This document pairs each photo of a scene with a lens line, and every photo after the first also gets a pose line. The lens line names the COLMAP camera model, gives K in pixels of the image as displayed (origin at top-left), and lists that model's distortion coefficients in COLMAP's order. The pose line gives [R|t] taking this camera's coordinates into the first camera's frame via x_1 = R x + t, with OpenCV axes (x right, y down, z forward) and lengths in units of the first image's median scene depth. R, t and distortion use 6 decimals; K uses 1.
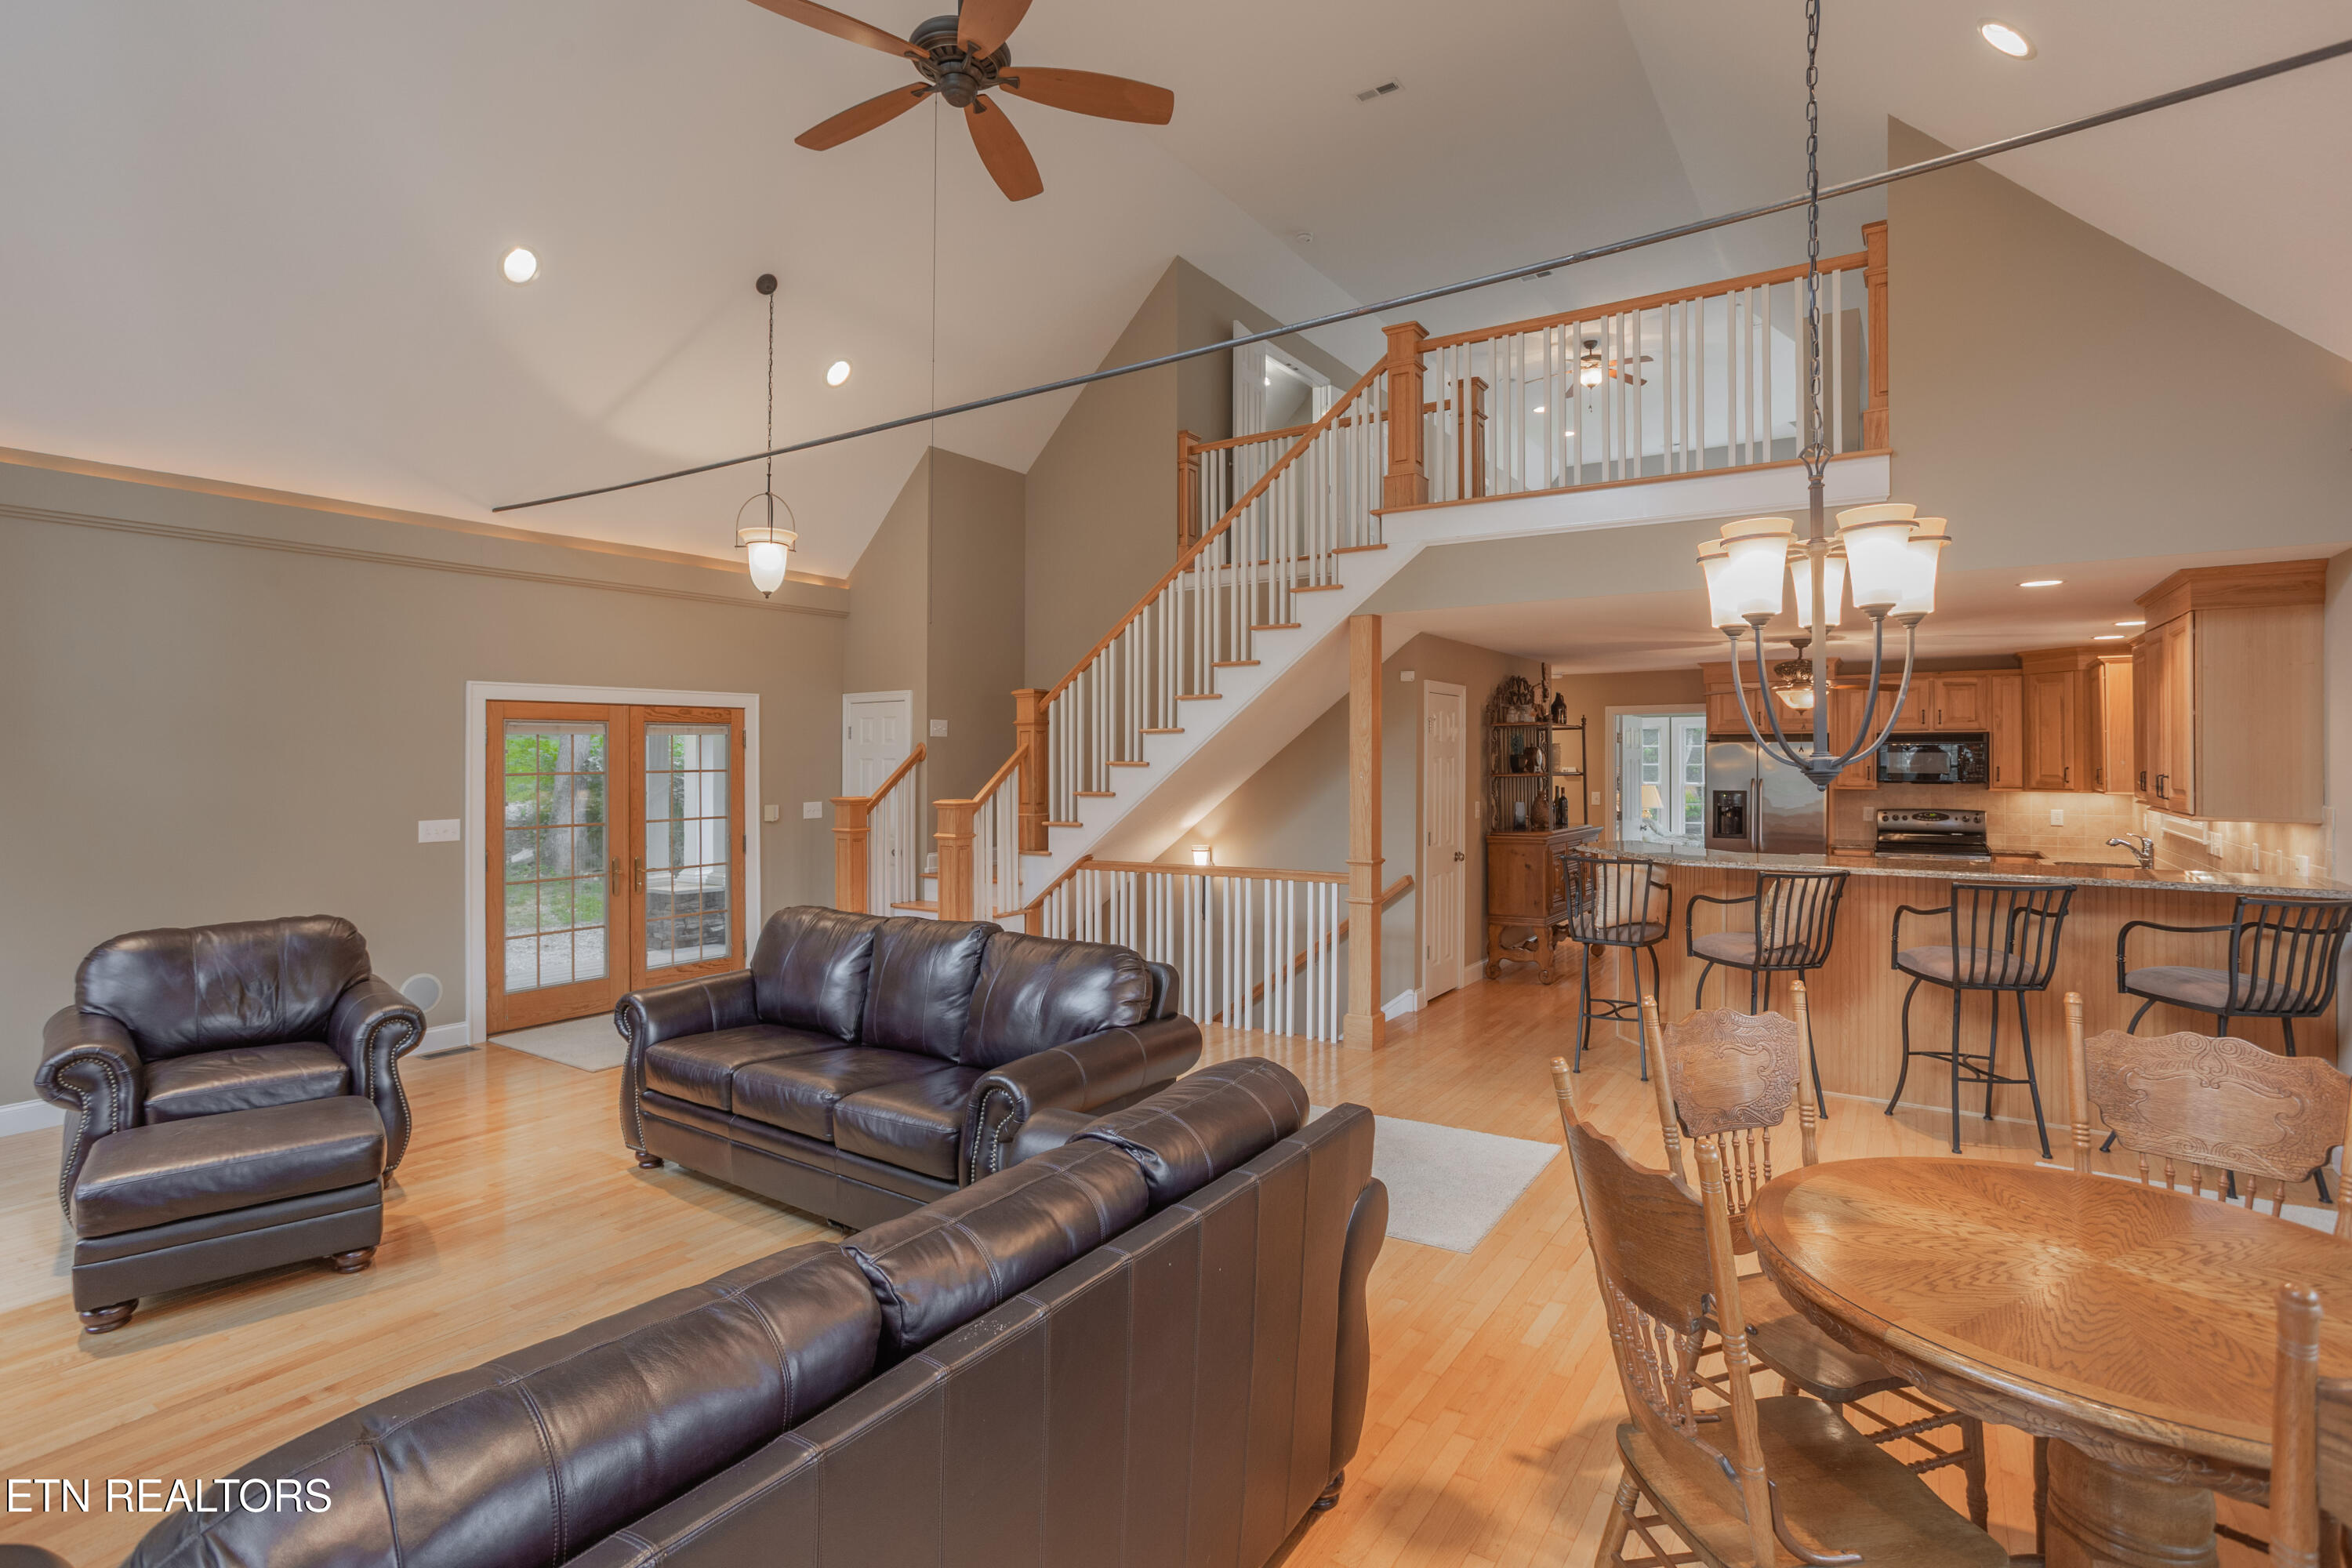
lens RADIAL K [[1134.5, 0, 1139.8], [0, 1134.5, 740.5], [0, 0, 1]] dist [-0.023122, 0.015764]
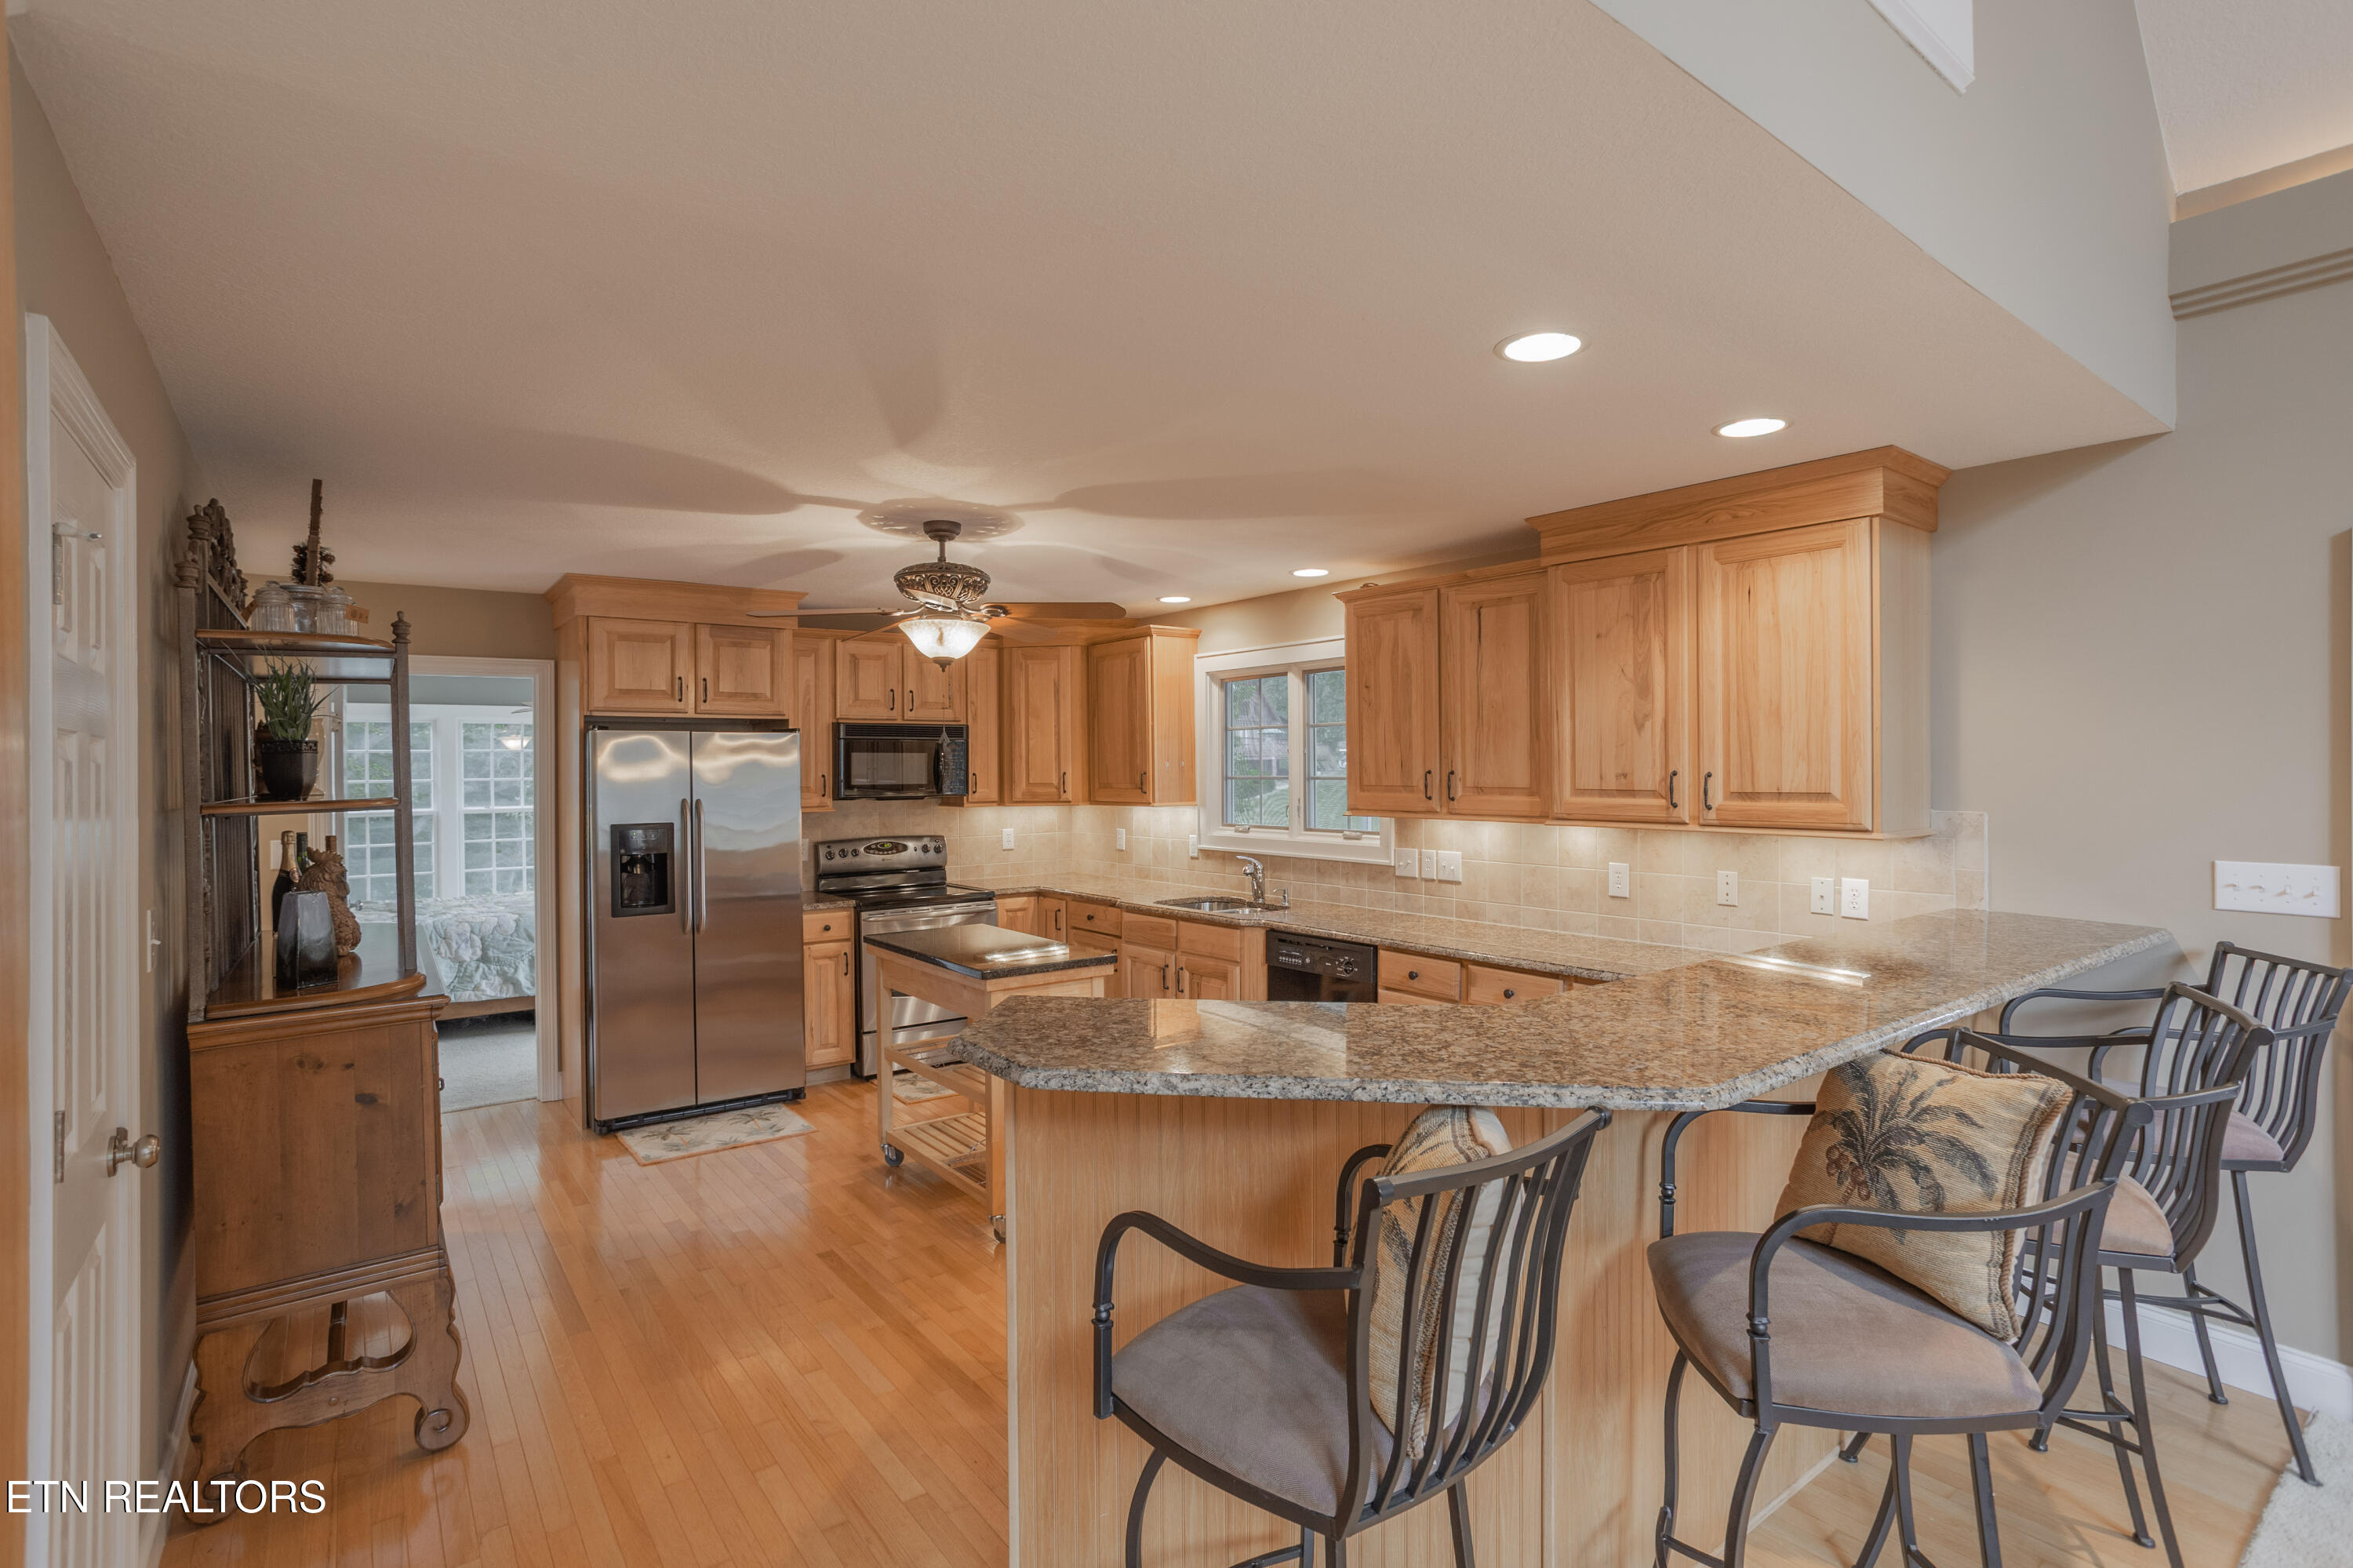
lens RADIAL K [[1135.0, 0, 1197.1], [0, 1135.0, 763.9], [0, 0, 1]] dist [-0.023122, 0.015764]
pose [[0.283558, 0.000744, 0.958955, 0.119173], [0.000384, 1.000000, -0.000890, 0.019787], [-0.958955, 0.000621, 0.283558, 0.715487]]
